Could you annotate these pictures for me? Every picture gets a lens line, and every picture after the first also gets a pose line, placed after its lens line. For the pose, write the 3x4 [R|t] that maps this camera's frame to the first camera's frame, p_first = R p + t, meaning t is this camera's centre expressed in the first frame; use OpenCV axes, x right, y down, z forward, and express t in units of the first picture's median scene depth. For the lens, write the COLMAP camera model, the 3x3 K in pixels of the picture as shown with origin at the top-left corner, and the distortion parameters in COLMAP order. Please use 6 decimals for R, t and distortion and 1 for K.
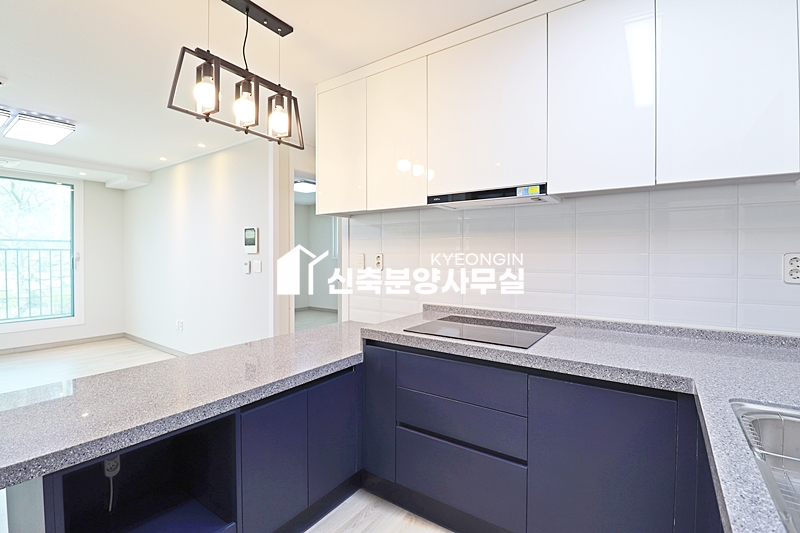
lens RADIAL K [[368.5, 0, 401.4], [0, 368.5, 262.7], [0, 0, 1]] dist [-0.012096, -0.003040]
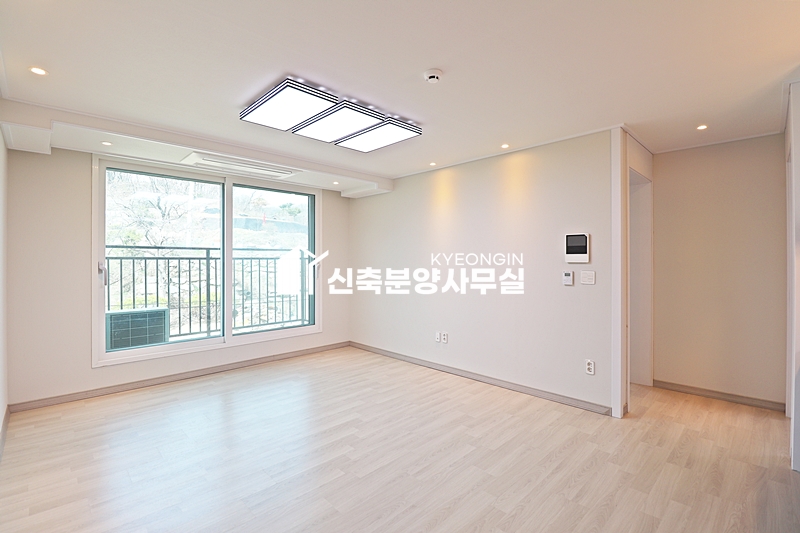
lens RADIAL K [[368.5, 0, 405.0], [0, 368.5, 261.5], [0, 0, 1]] dist [-0.012096, -0.003040]
pose [[0.986219, -0.003042, -0.165417, -0.477890], [0.000309, 0.999863, -0.016542, -0.010052], [0.165445, 0.016263, 0.986085, 0.031543]]
